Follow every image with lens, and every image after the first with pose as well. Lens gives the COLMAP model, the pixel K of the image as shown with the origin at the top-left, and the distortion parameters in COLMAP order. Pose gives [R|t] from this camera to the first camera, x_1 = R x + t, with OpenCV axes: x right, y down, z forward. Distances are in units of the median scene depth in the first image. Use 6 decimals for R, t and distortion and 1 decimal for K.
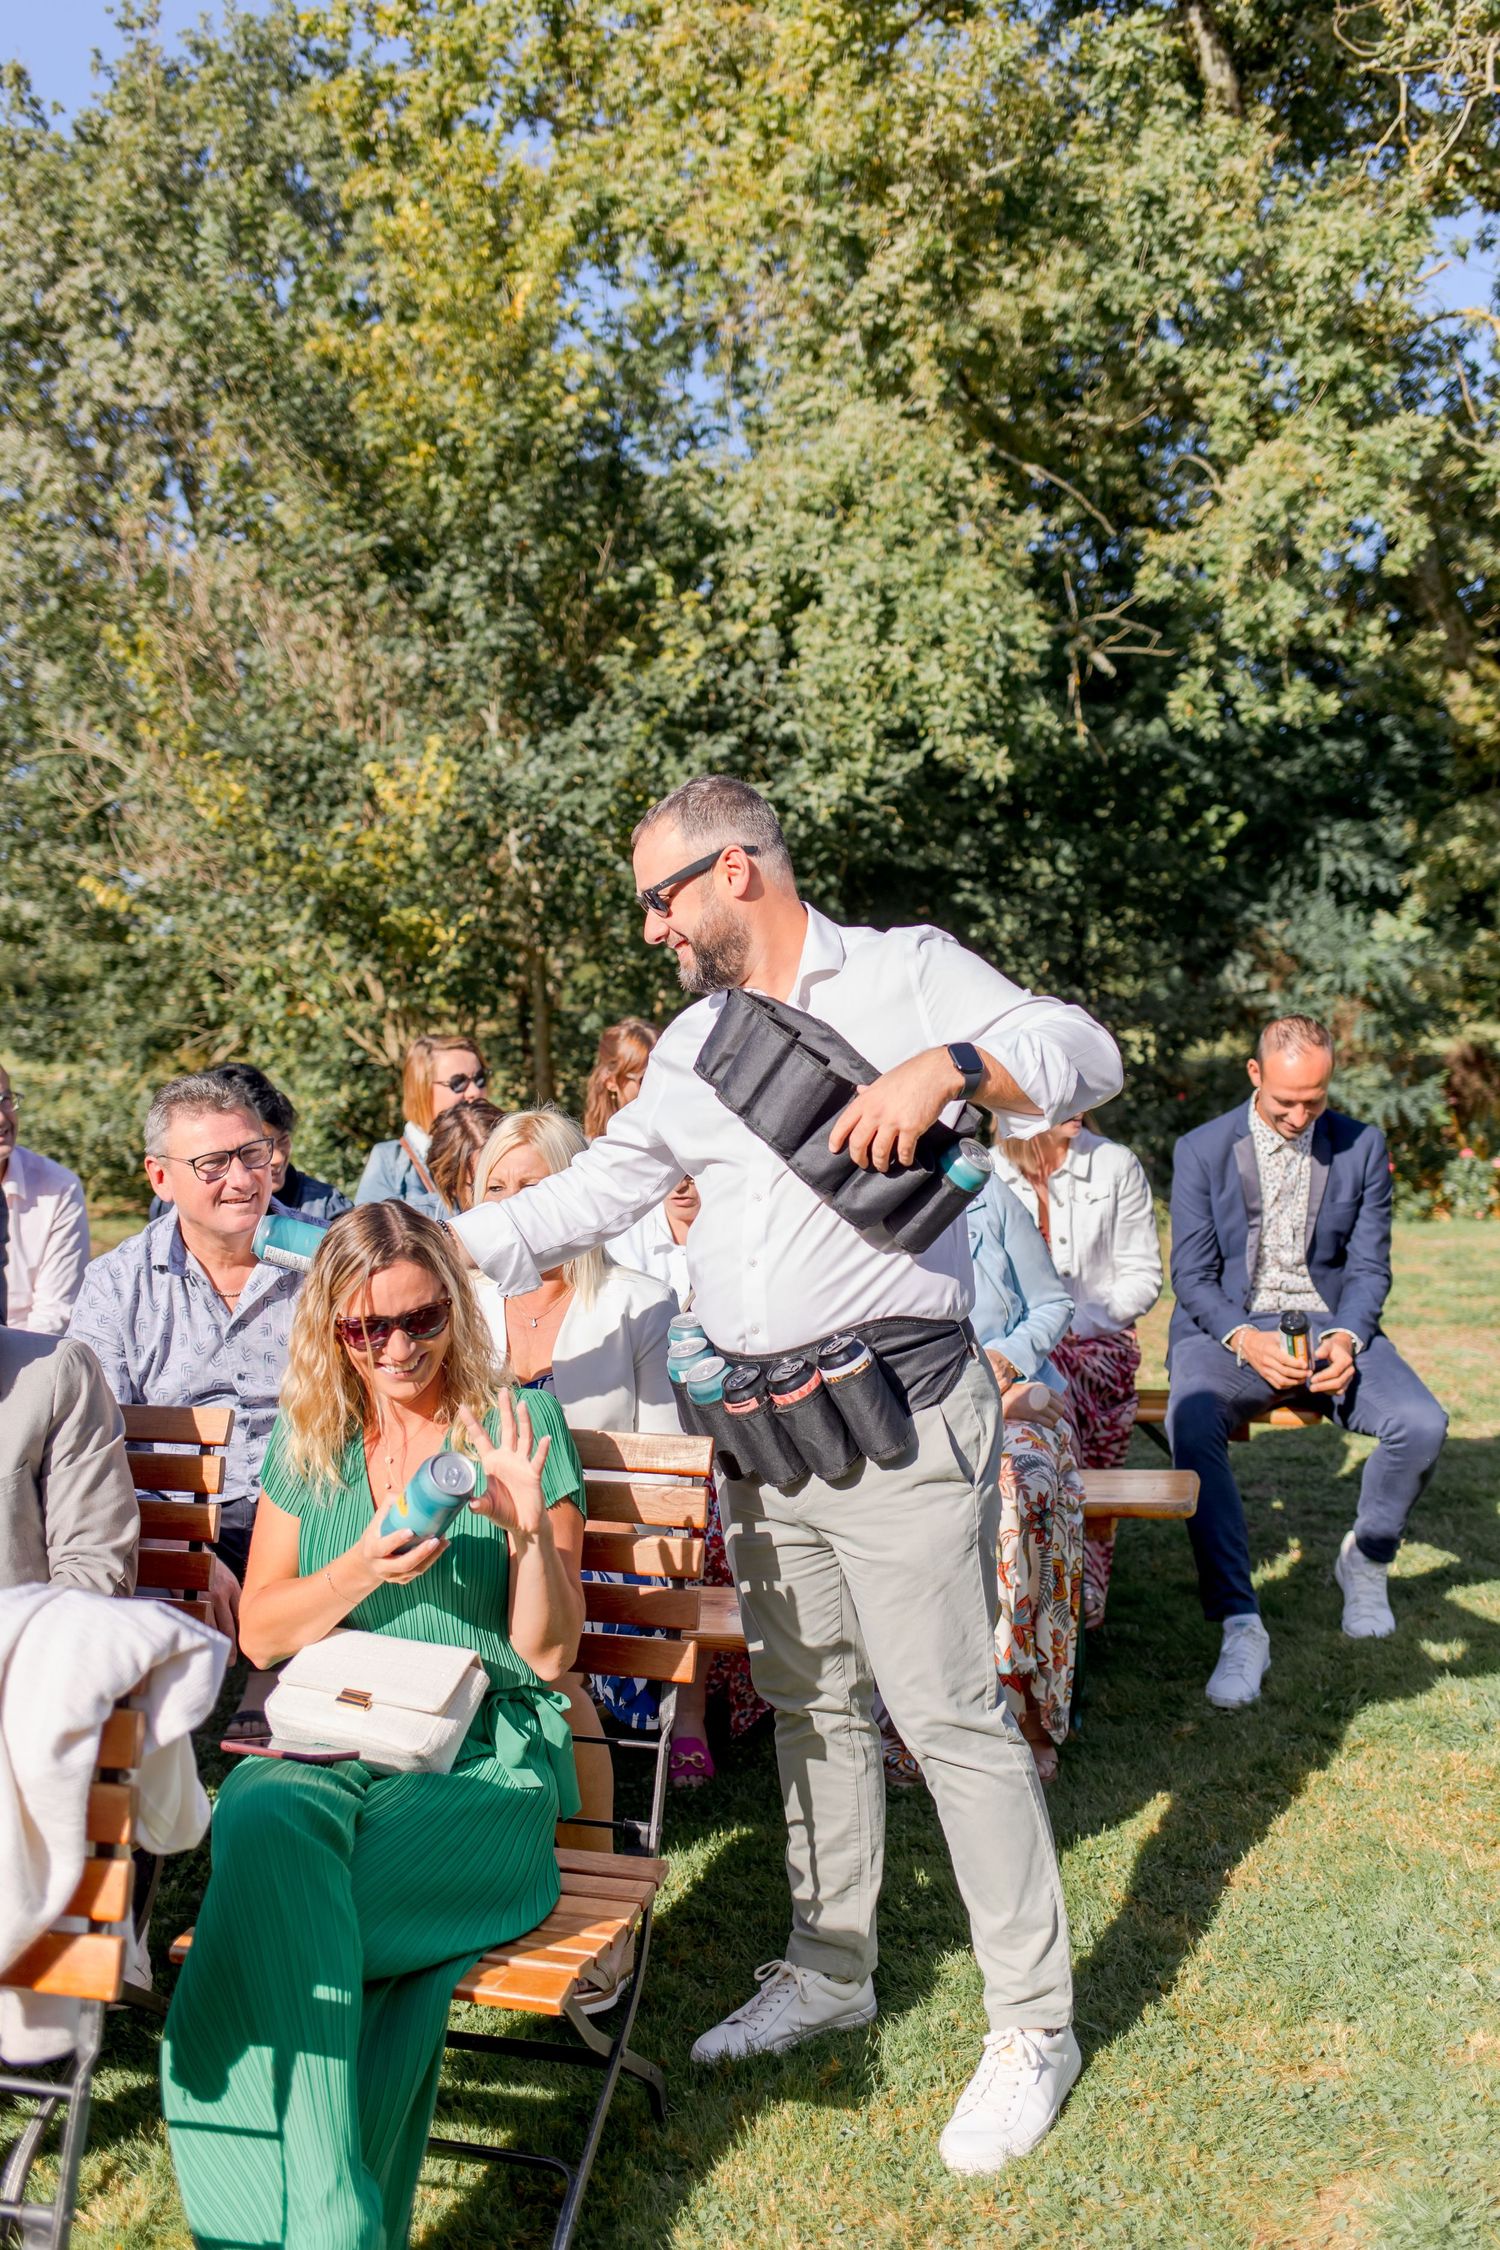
lens RADIAL K [[2153.0, 0, 754.5], [0, 2153.0, 1171.2], [0, 0, 1]] dist [0.013108, 0.000000]
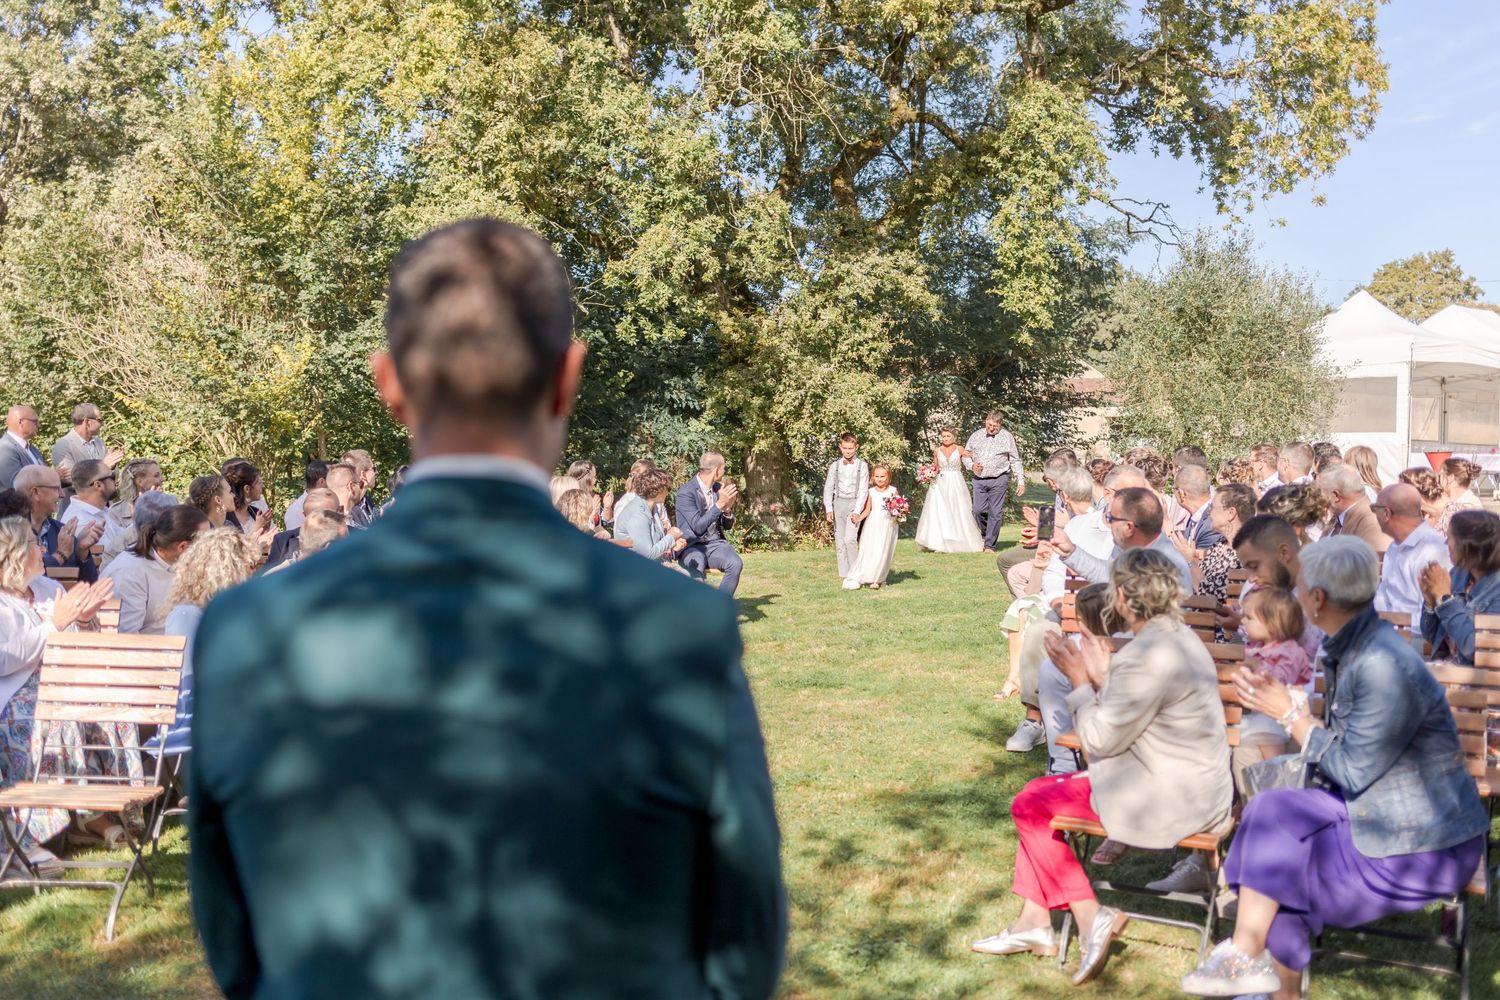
lens RADIAL K [[1387.4, 0, 716.9], [0, 1387.4, 582.1], [0, 0, 1]] dist [0.005032, 0.000000]
pose [[0.944870, -0.021217, 0.326757, -0.208969], [0.019064, 0.999770, 0.009790, 0.046834], [-0.326889, -0.003021, 0.945058, -0.479460]]
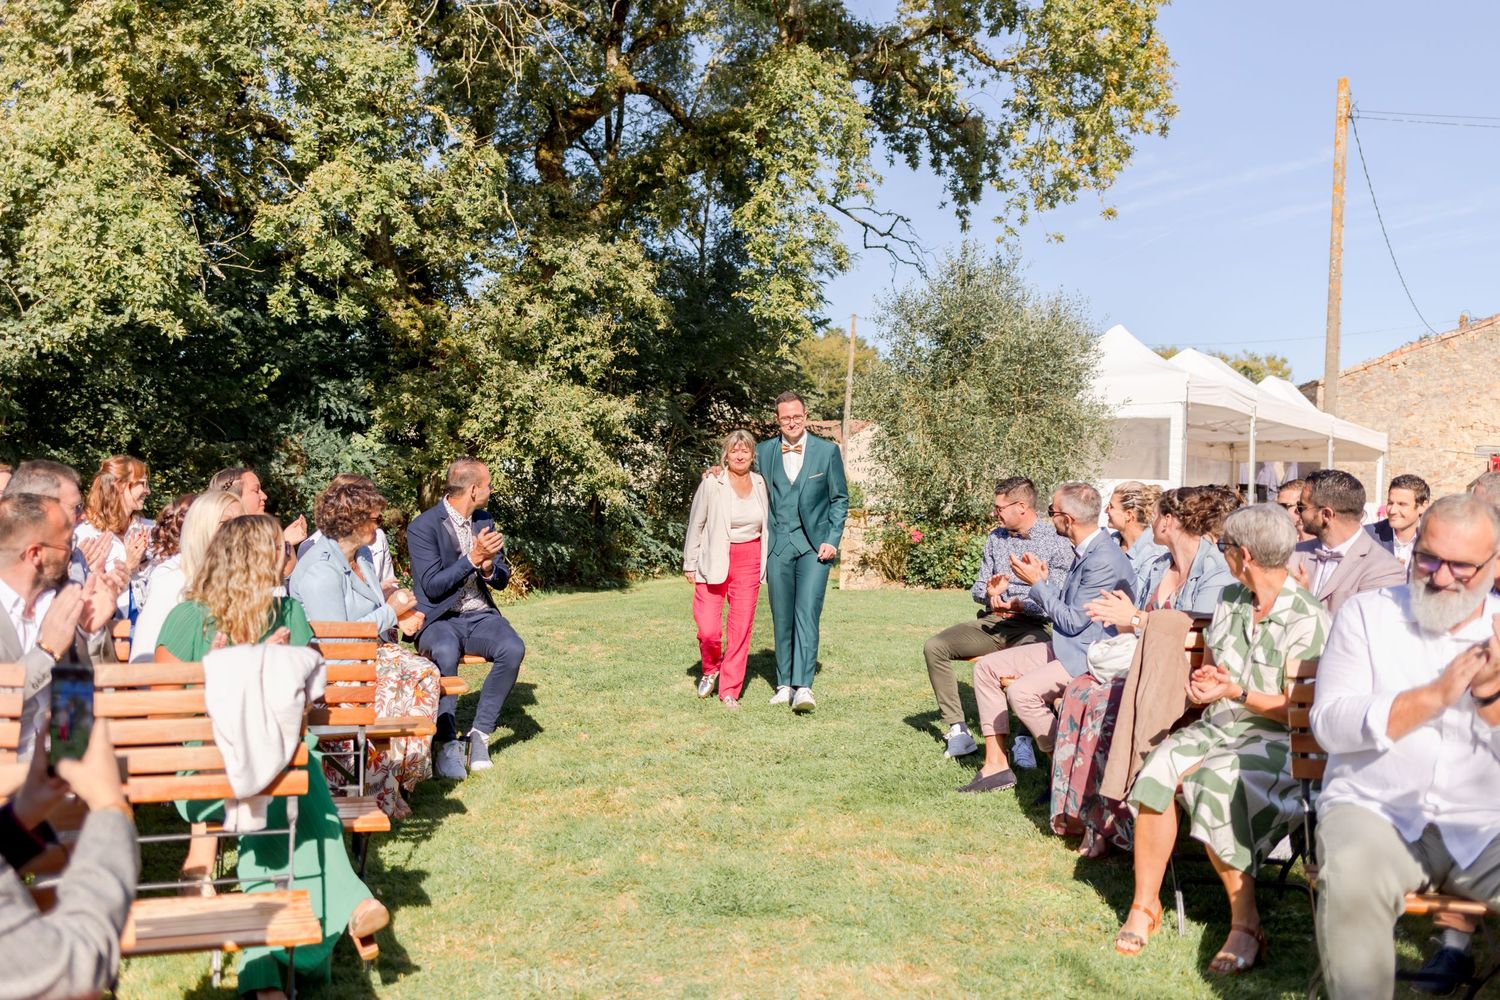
lens RADIAL K [[1435.4, 0, 727.5], [0, 1435.4, 537.8], [0, 0, 1]] dist [0.013108, 0.000000]
pose [[0.822448, 0.018237, 0.568548, -0.153421], [0.011210, 0.998772, -0.048253, 0.028269], [-0.568730, 0.046059, 0.821234, -0.131861]]
